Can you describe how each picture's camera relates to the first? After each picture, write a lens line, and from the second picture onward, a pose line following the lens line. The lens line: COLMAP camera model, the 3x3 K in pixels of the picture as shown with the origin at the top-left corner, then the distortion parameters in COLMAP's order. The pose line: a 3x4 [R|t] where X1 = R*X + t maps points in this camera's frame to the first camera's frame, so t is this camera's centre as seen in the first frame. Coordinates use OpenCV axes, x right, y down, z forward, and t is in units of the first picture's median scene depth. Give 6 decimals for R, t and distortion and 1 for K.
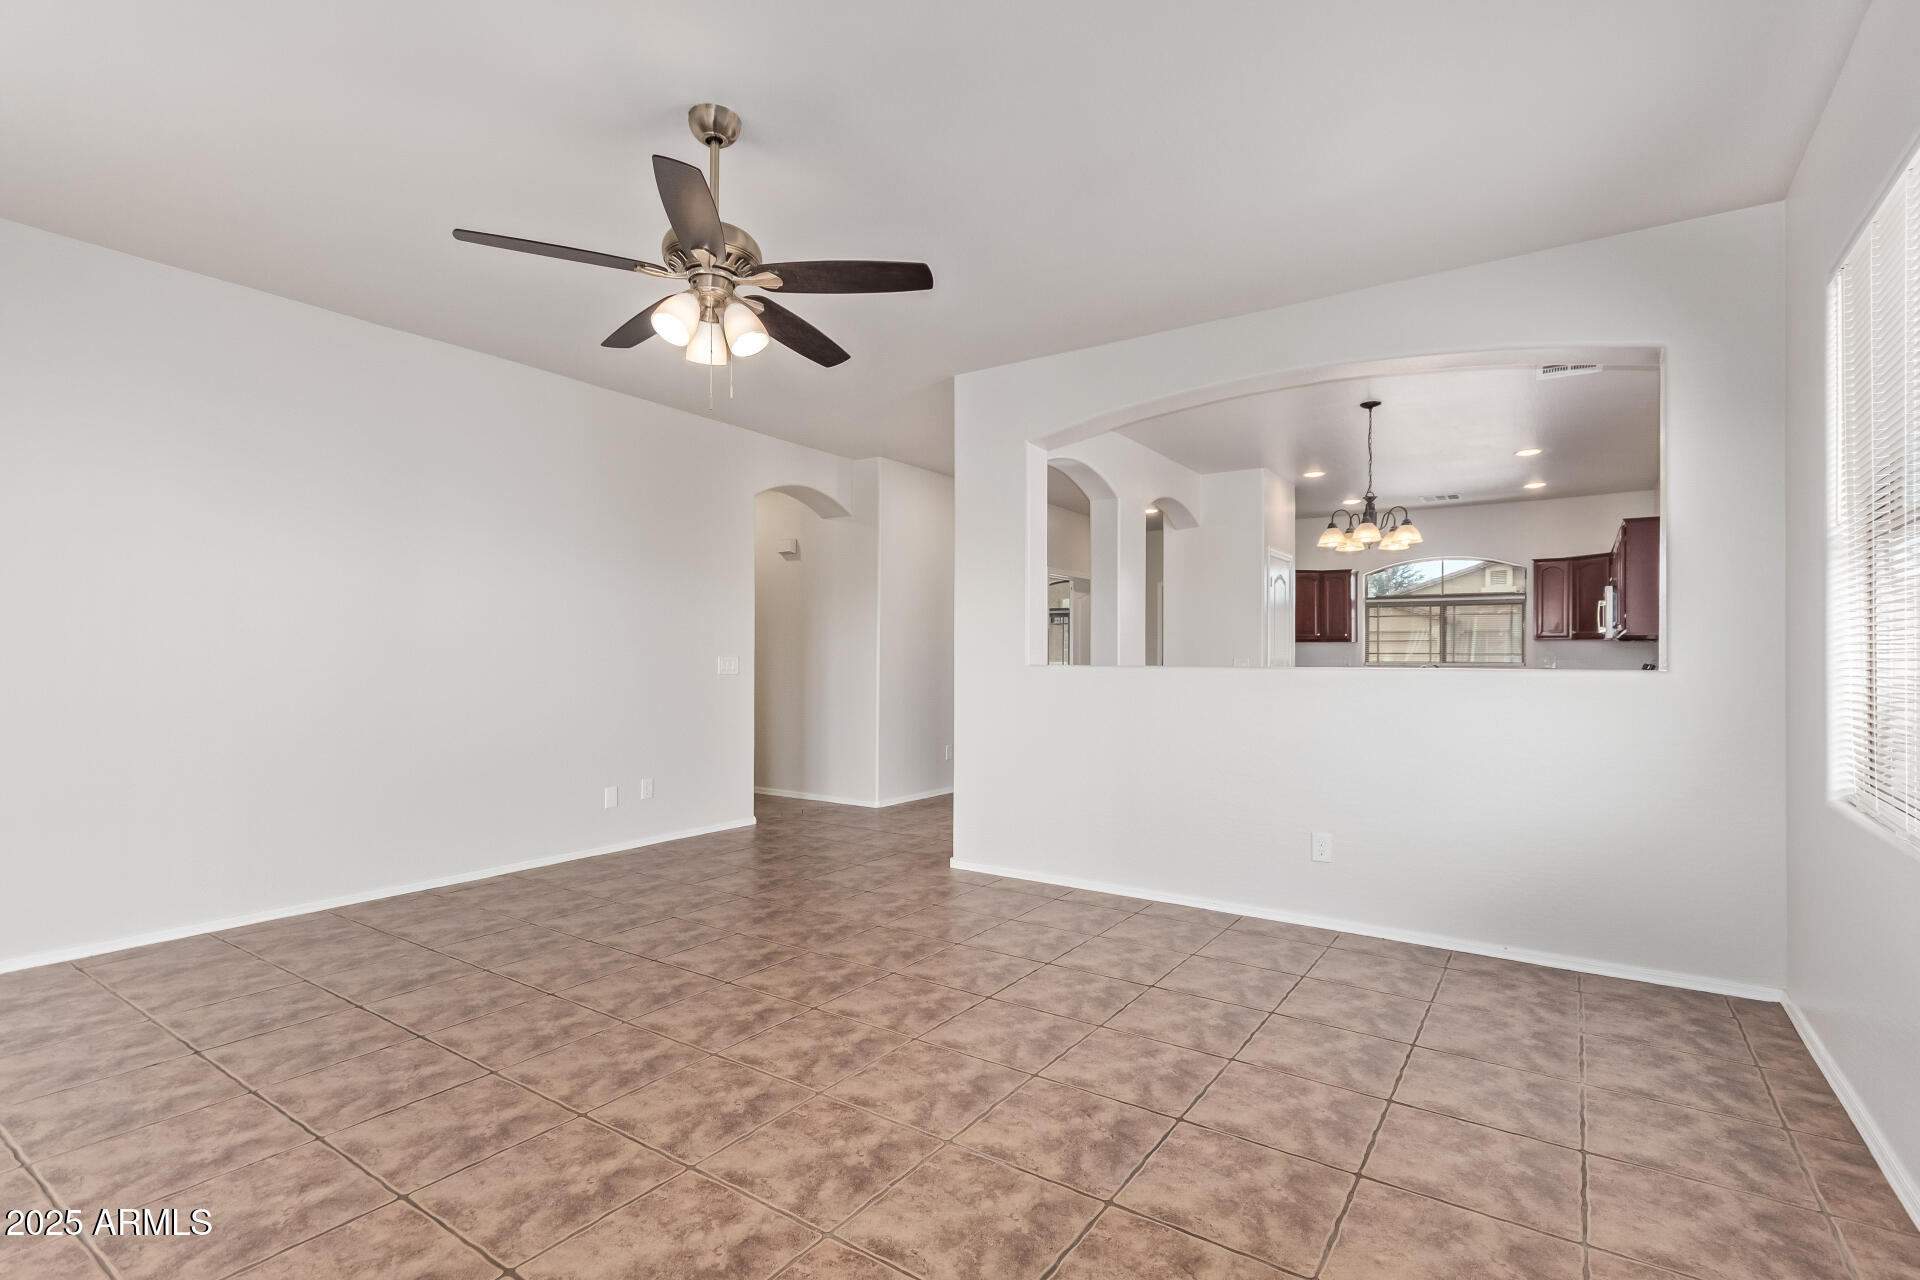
lens RADIAL K [[889.8, 0, 966.2], [0, 889.8, 742.0], [0, 0, 1]] dist [0.001176, 0.000679]
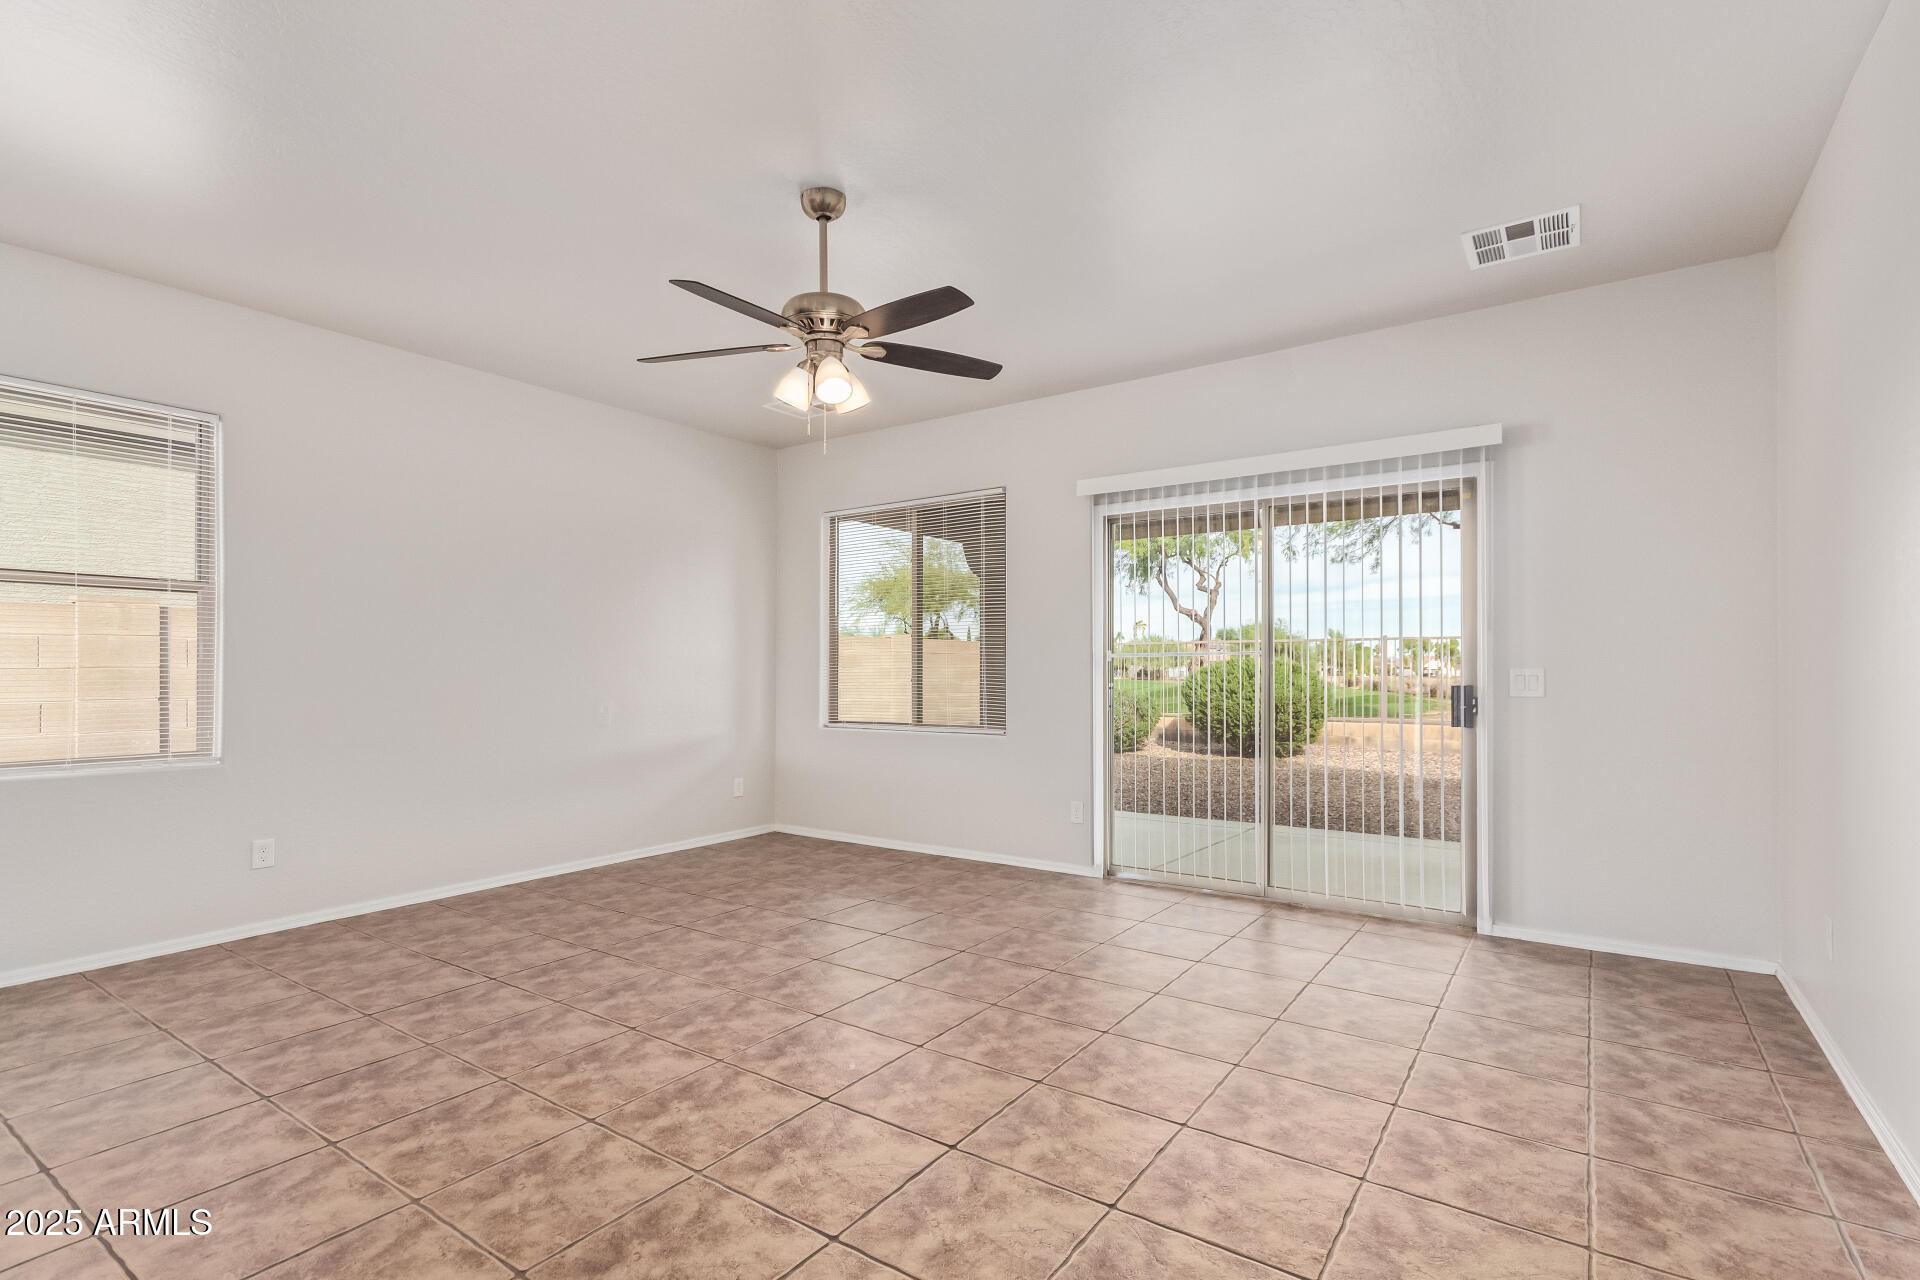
lens RADIAL K [[902.7, 0, 960.9], [0, 902.7, 660.8], [0, 0, 1]] dist [0.002258, 0.006455]
pose [[-0.999925, -0.003662, 0.011698, -0.426904], [-0.002675, 0.996526, 0.083235, -0.176948], [-0.011962, 0.083198, -0.996461, 1.889847]]
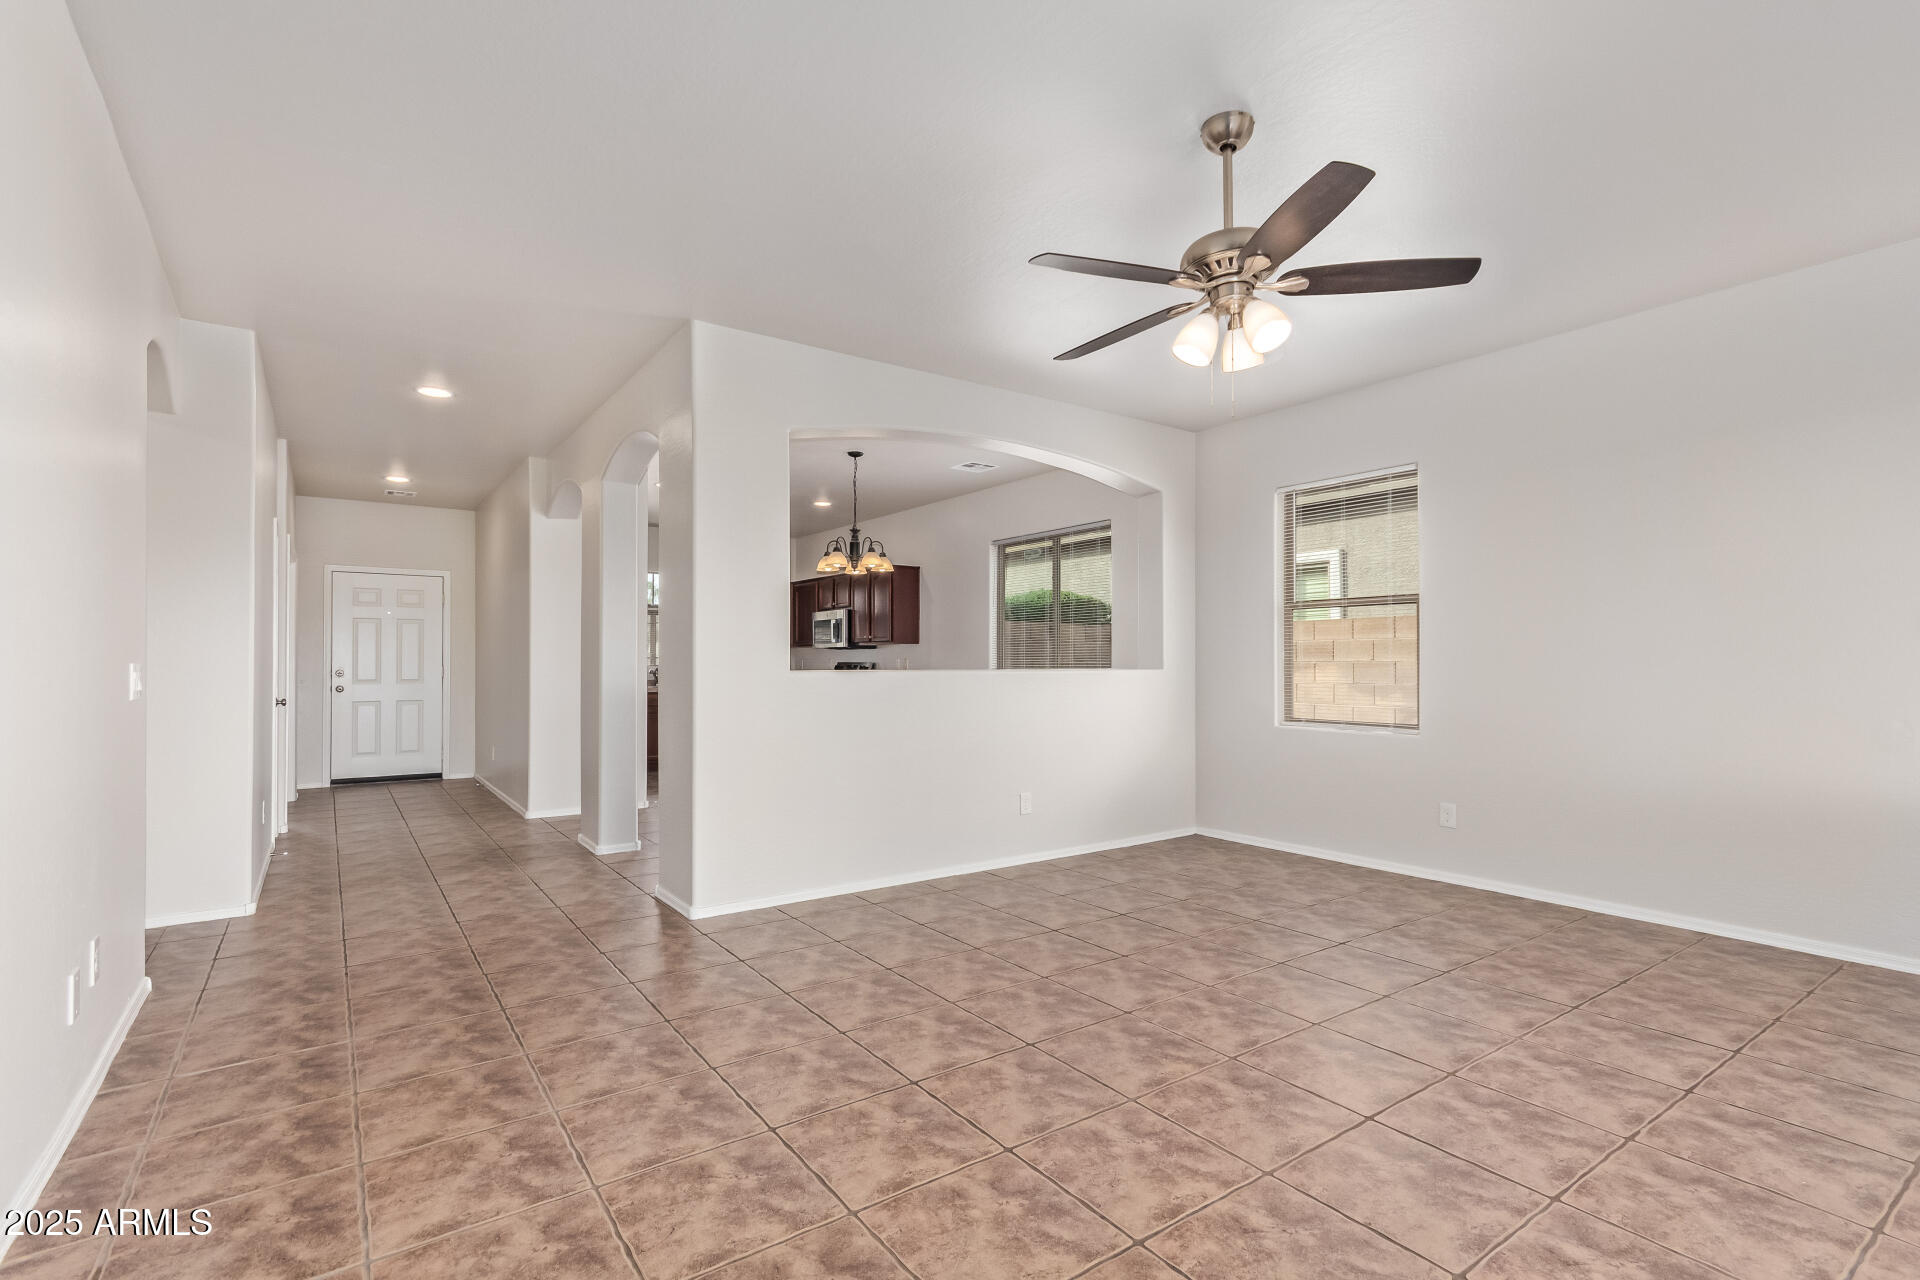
lens RADIAL K [[902.7, 0, 960.9], [0, 902.7, 660.8], [0, 0, 1]] dist [0.002258, 0.006455]
pose [[0.348551, -0.005541, 0.937273, -1.200449], [0.088733, 0.995686, -0.027111, -0.084153], [-0.933080, 0.092617, 0.347539, 0.797648]]
